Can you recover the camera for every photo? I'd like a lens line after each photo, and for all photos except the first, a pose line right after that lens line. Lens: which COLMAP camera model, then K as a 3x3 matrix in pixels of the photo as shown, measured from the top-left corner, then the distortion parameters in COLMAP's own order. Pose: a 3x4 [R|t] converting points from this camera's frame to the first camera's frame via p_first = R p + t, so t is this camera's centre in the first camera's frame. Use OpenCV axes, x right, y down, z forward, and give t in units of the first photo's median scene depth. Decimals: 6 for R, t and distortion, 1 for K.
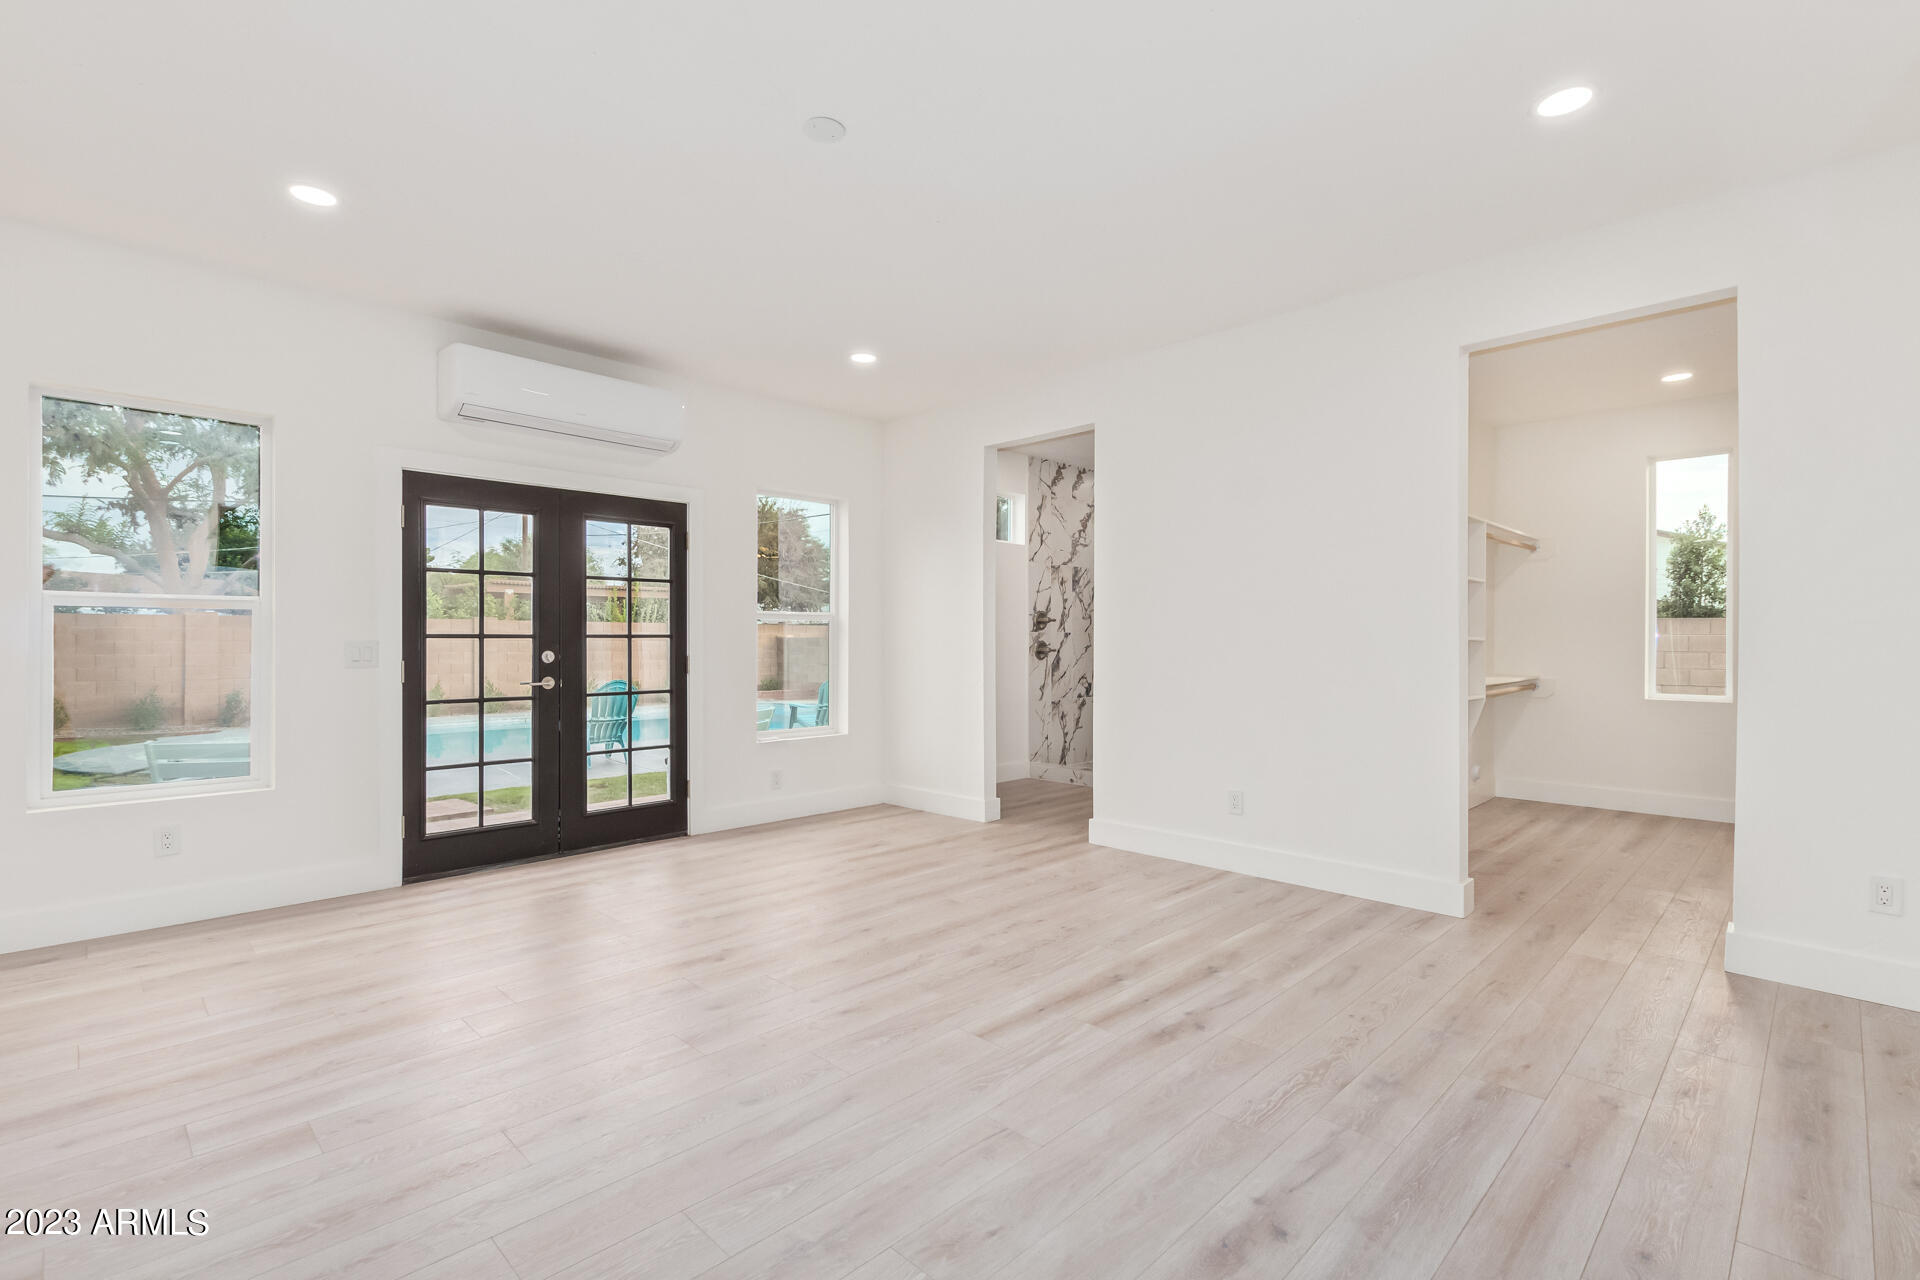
lens RADIAL K [[889.5, 0, 943.7], [0, 889.5, 638.0], [0, 0, 1]] dist [0.004641, -0.002002]
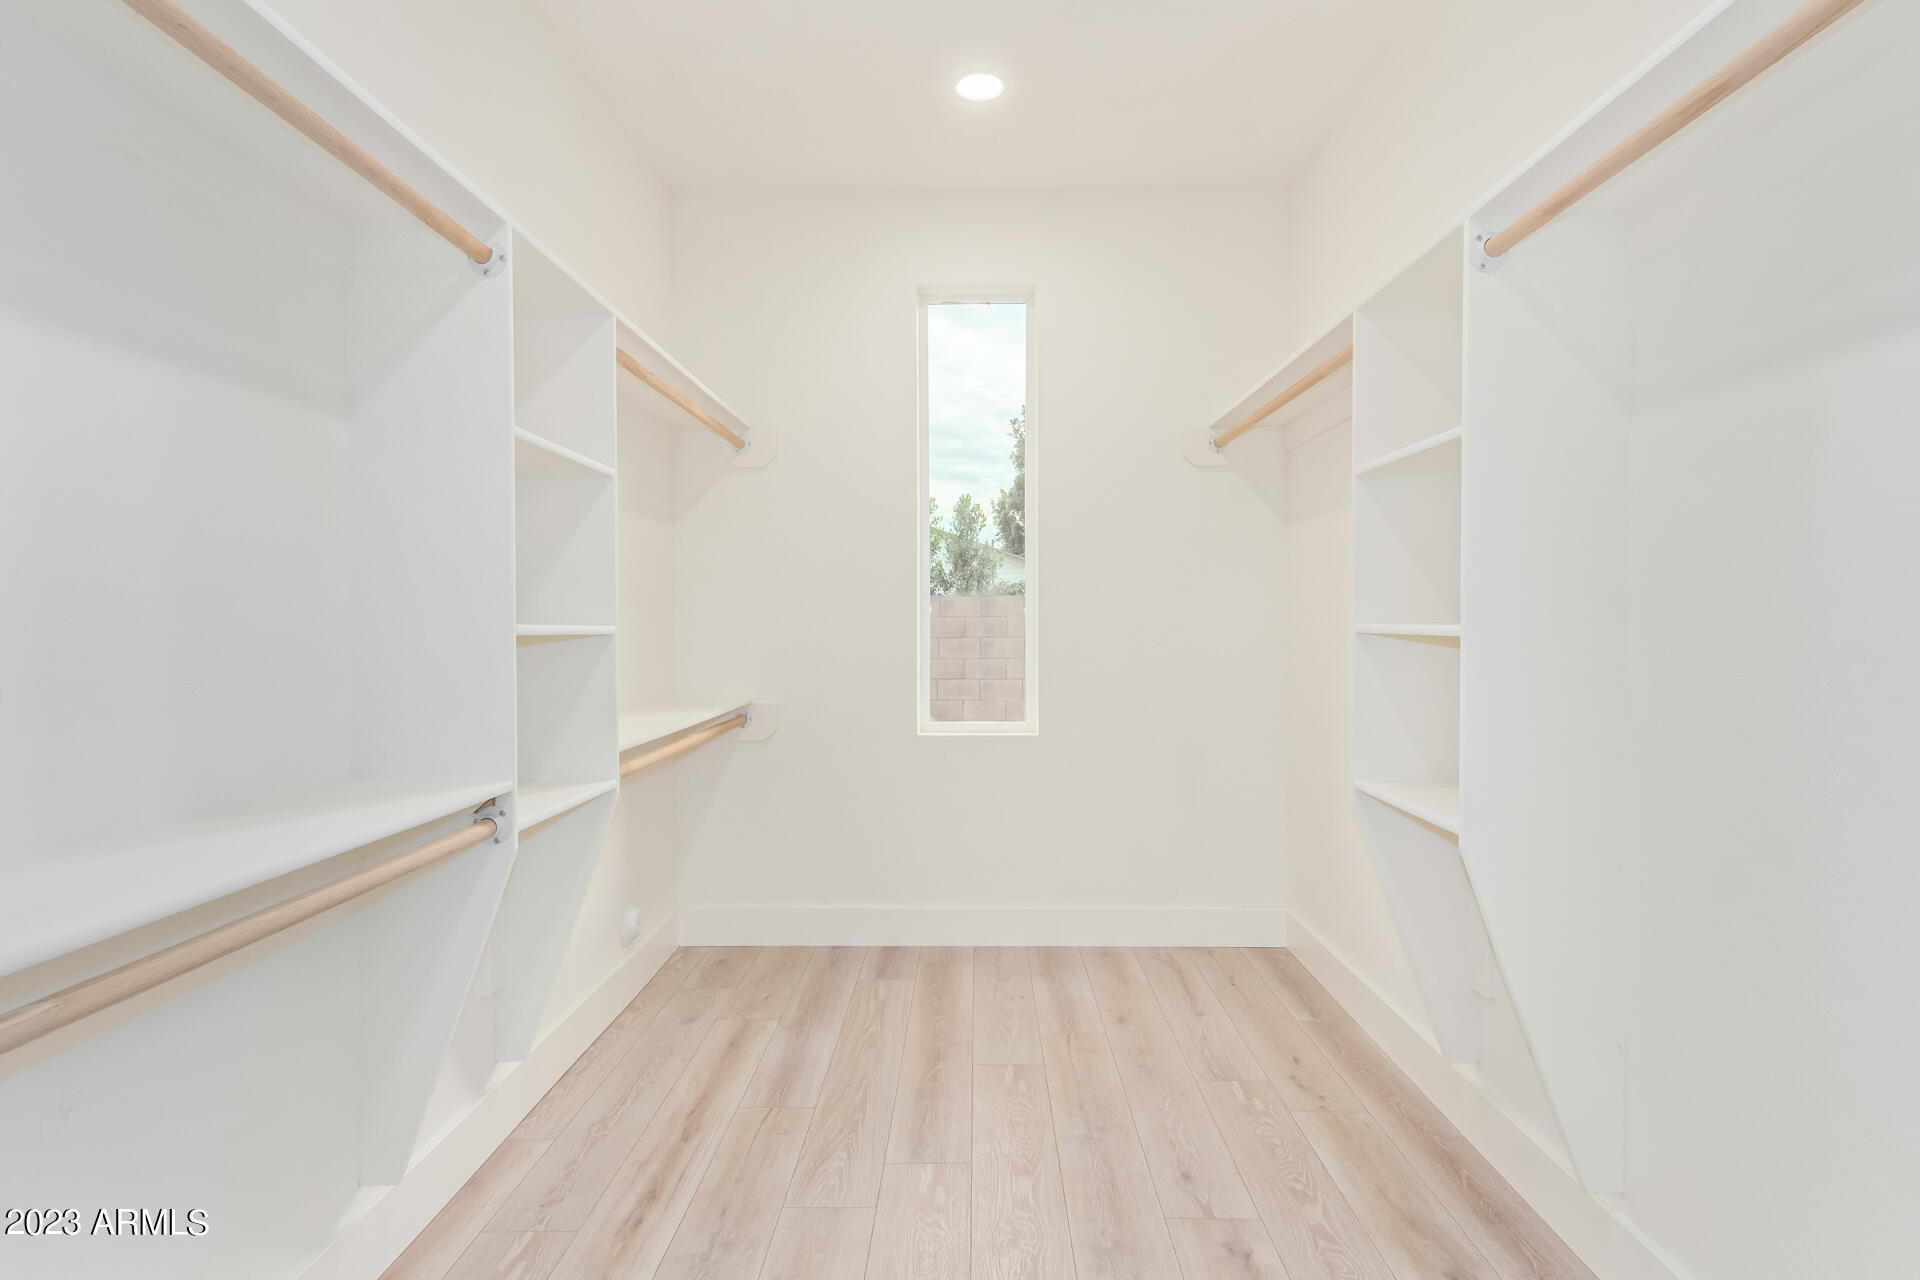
lens RADIAL K [[987.4, 0, 956.2], [0, 987.4, 636.1], [0, 0, 1]] dist [0.003677, -0.003179]
pose [[0.719258, -0.012471, 0.694631, 0.386204], [0.004515, 0.999902, 0.013275, -0.000475], [-0.694729, -0.006412, 0.719243, 0.549891]]
